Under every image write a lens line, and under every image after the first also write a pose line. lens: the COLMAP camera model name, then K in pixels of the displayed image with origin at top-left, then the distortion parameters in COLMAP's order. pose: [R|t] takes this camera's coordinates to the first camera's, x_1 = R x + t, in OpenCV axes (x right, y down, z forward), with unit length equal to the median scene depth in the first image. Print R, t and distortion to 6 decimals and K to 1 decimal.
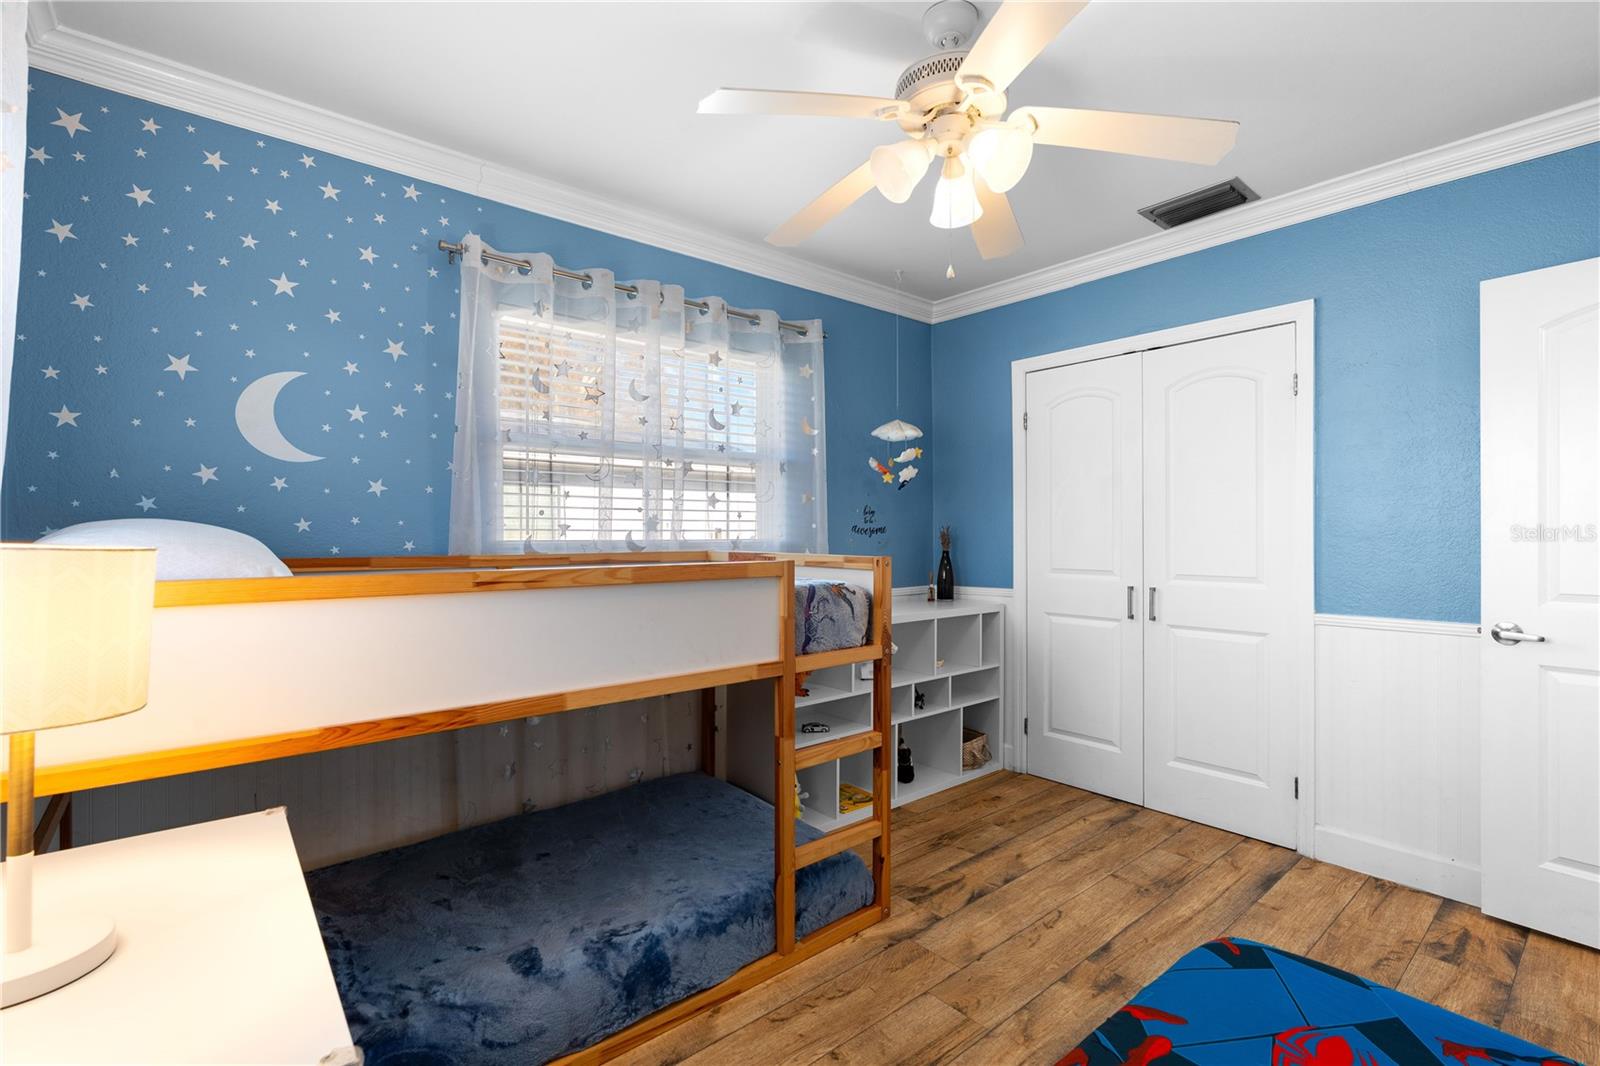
lens RADIAL K [[729.7, 0, 801.8], [0, 729.7, 529.0], [0, 0, 1]] dist [-0.010191, 0.003396]
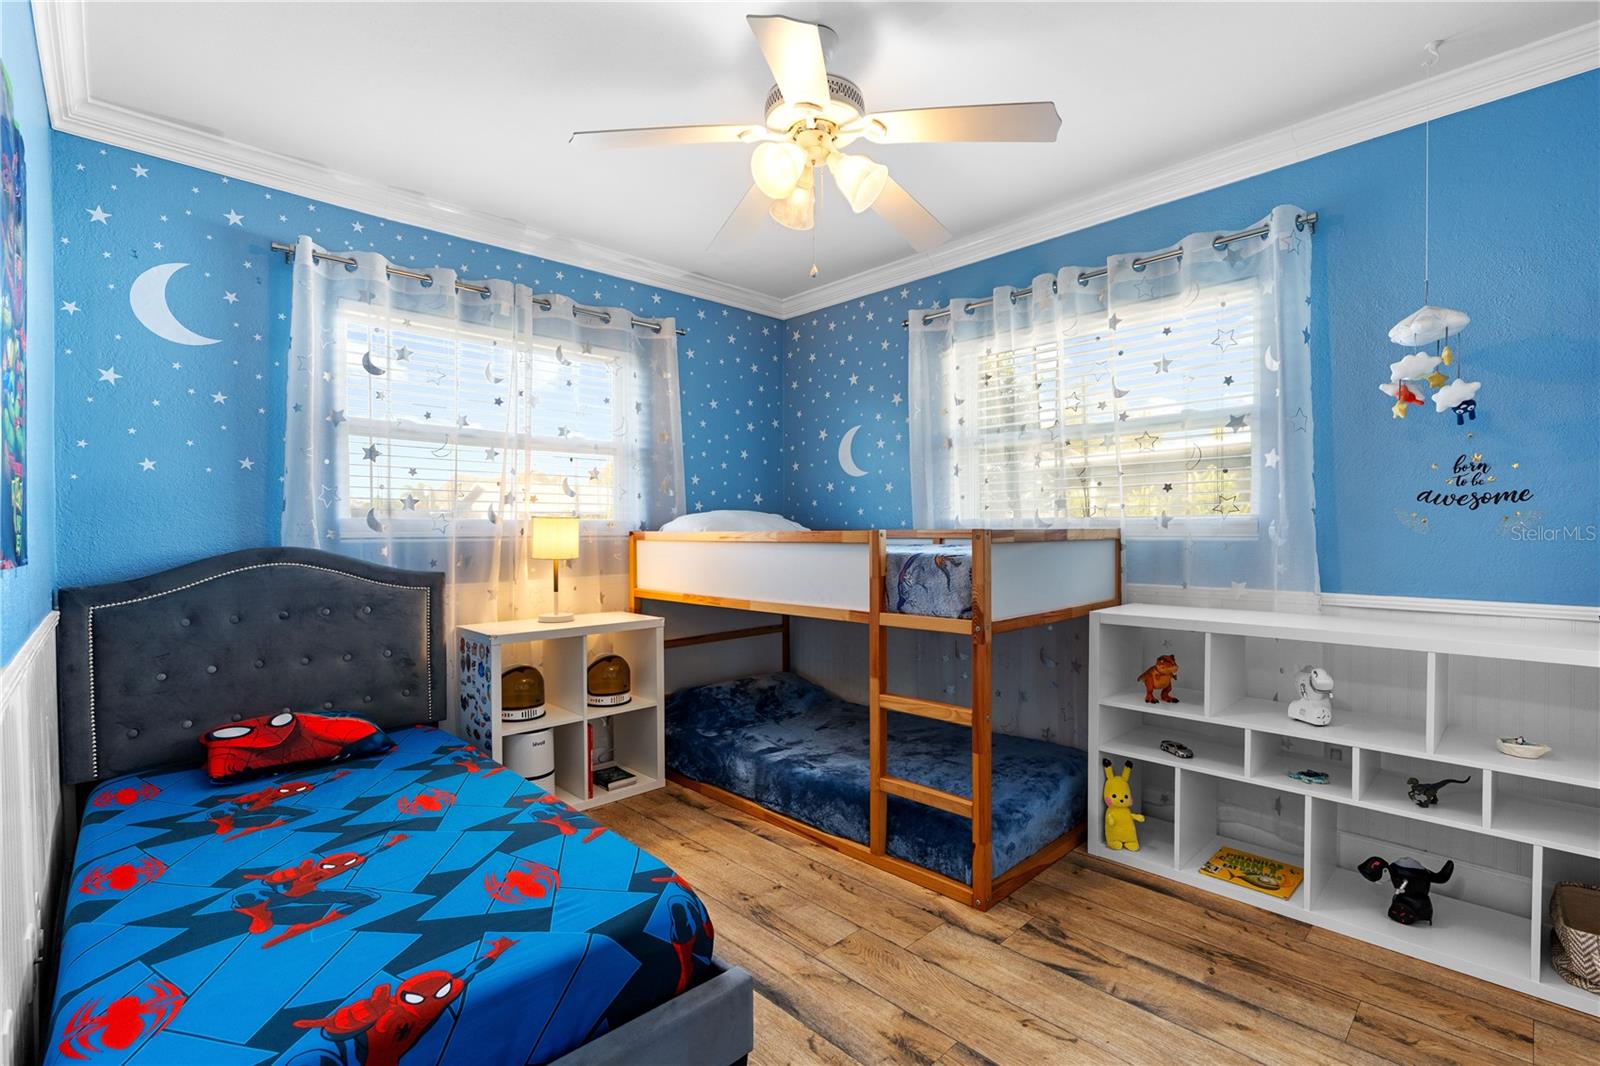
lens RADIAL K [[729.7, 0, 793.0], [0, 729.7, 535.4], [0, 0, 1]] dist [-0.010191, 0.003396]
pose [[0.054483, 0.007241, -0.998488, 1.045622], [0.009555, 0.999924, 0.007773, 0.036179], [0.998469, -0.009964, 0.054410, 0.709796]]
